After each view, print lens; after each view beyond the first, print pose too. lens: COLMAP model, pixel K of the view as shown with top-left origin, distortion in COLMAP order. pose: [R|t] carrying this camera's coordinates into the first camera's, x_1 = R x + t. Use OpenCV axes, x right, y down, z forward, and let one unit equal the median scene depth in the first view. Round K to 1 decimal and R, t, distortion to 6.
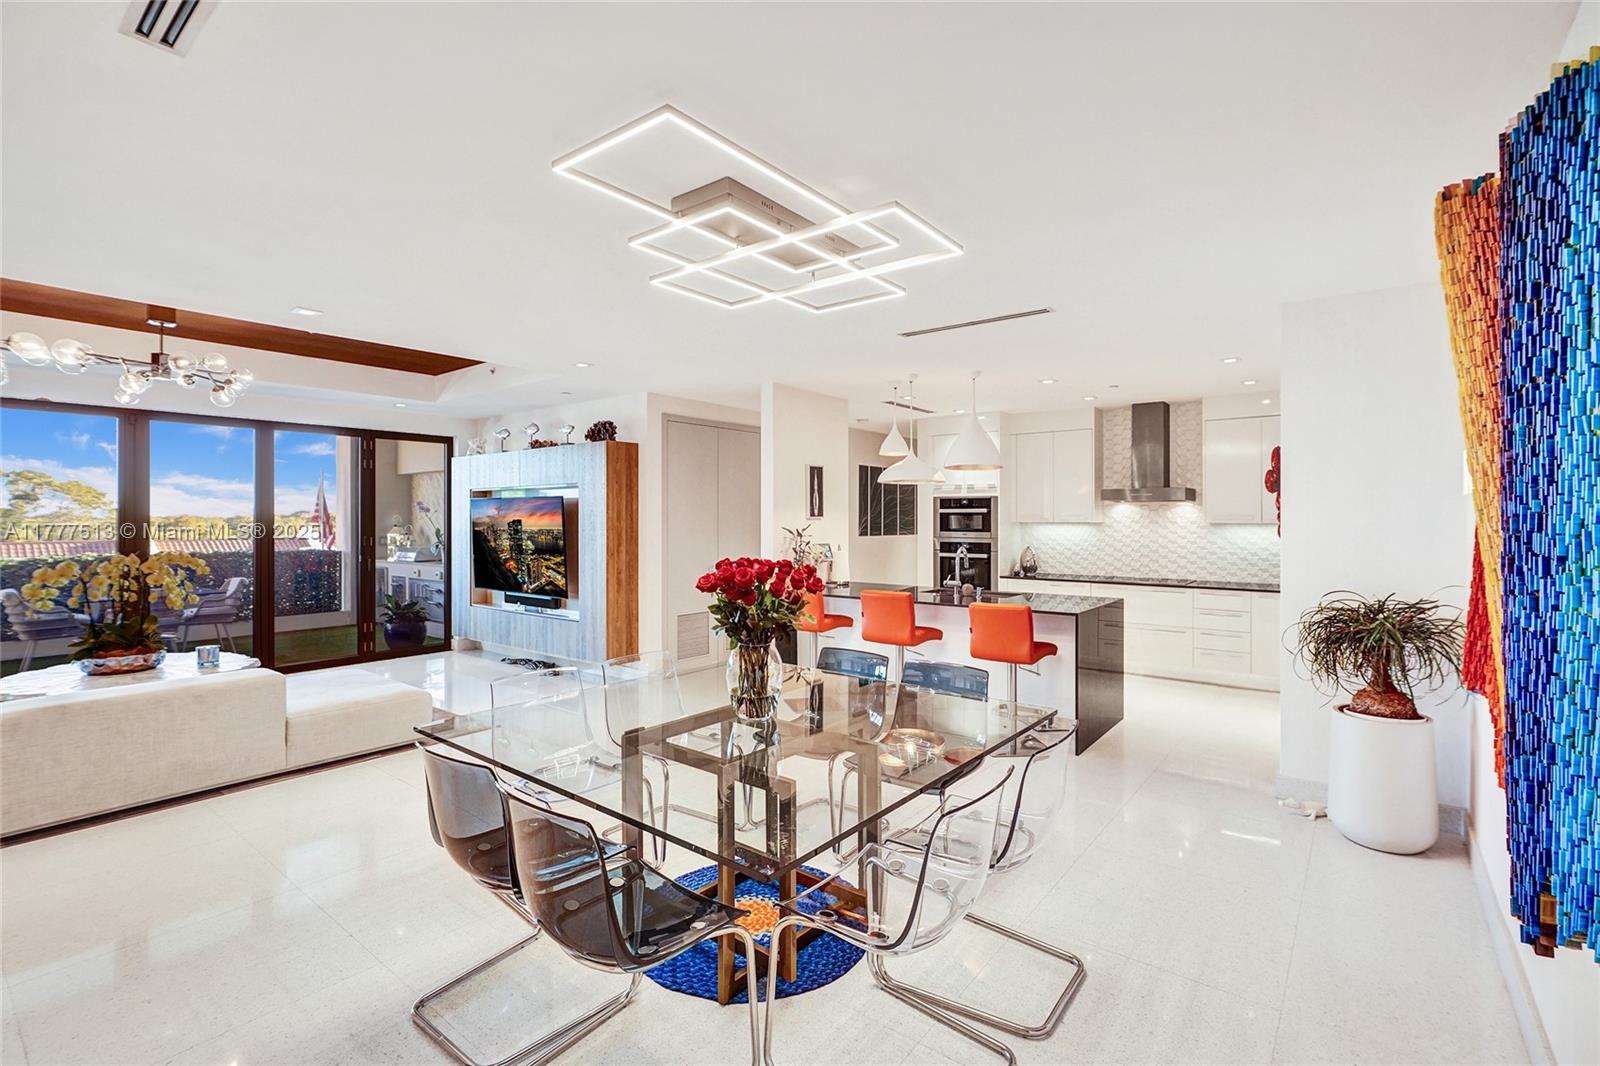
lens RADIAL K [[721.7, 0, 785.1], [0, 721.7, 520.6], [0, 0, 1]] dist [-0.005205, 0.001675]
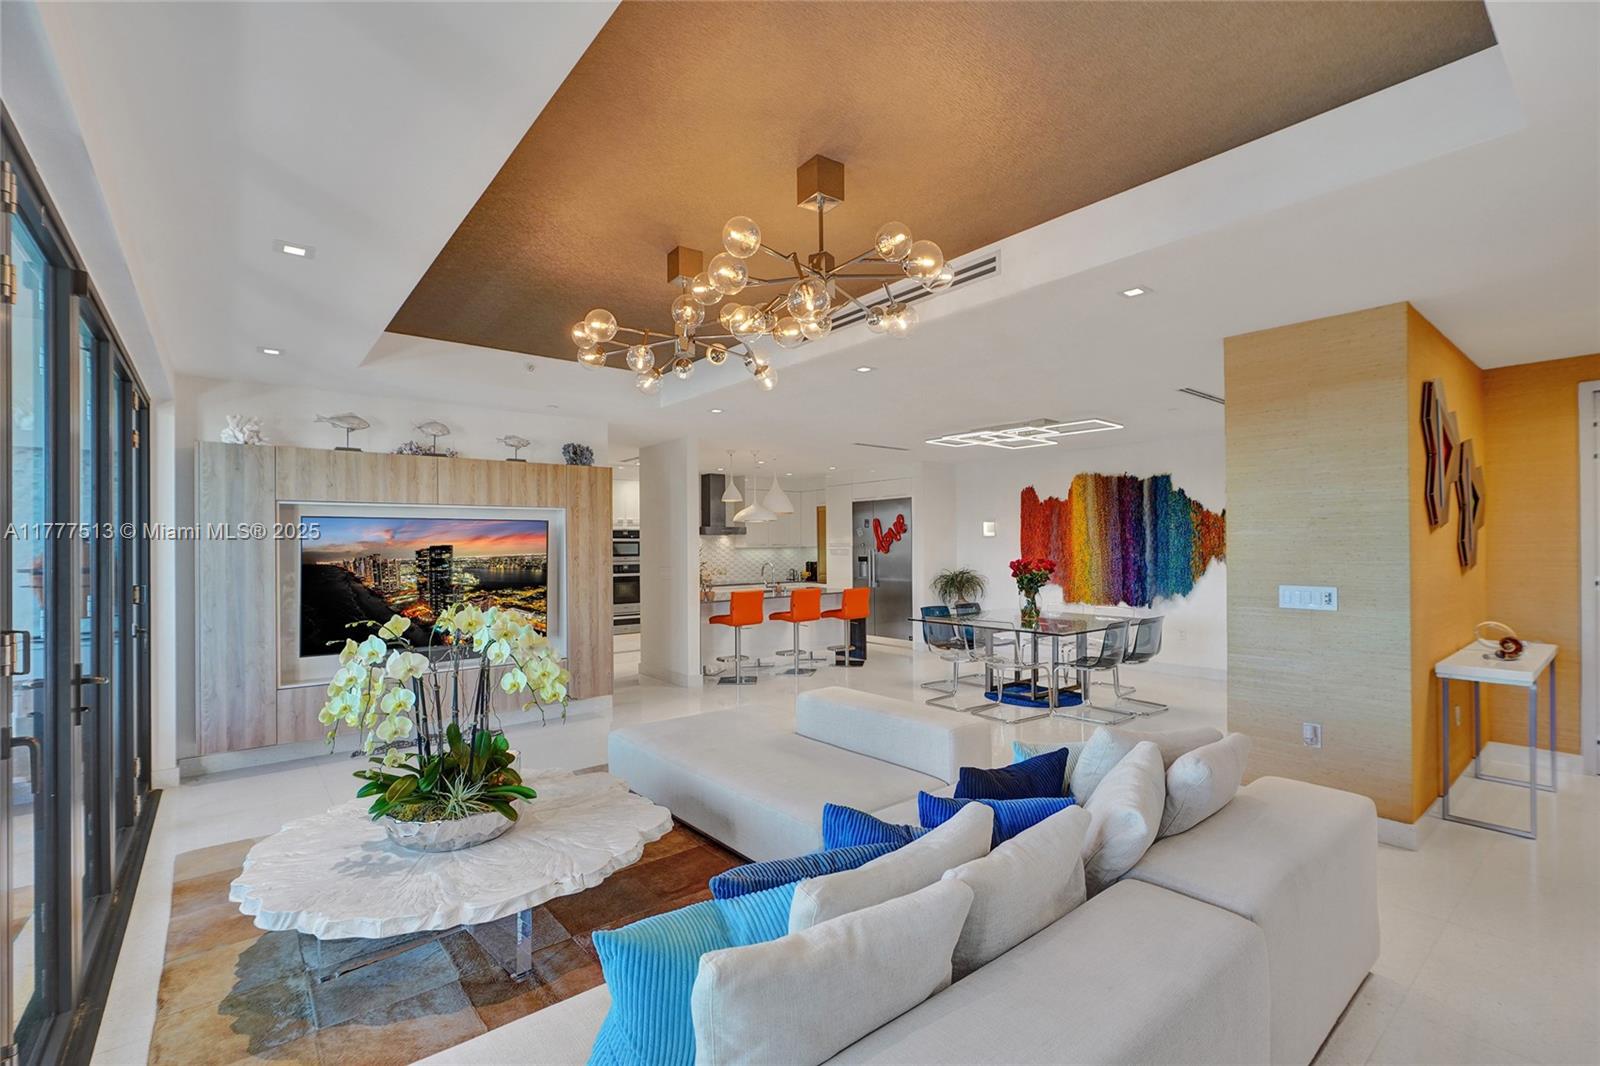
lens RADIAL K [[721.7, 0, 802.8], [0, 721.7, 536.7], [0, 0, 1]] dist [-0.005205, 0.001675]
pose [[0.184987, 0.013356, 0.982650, -0.982017], [0.010546, 0.999823, -0.015574, 0.004655], [-0.982684, 0.013244, 0.184813, 0.494002]]
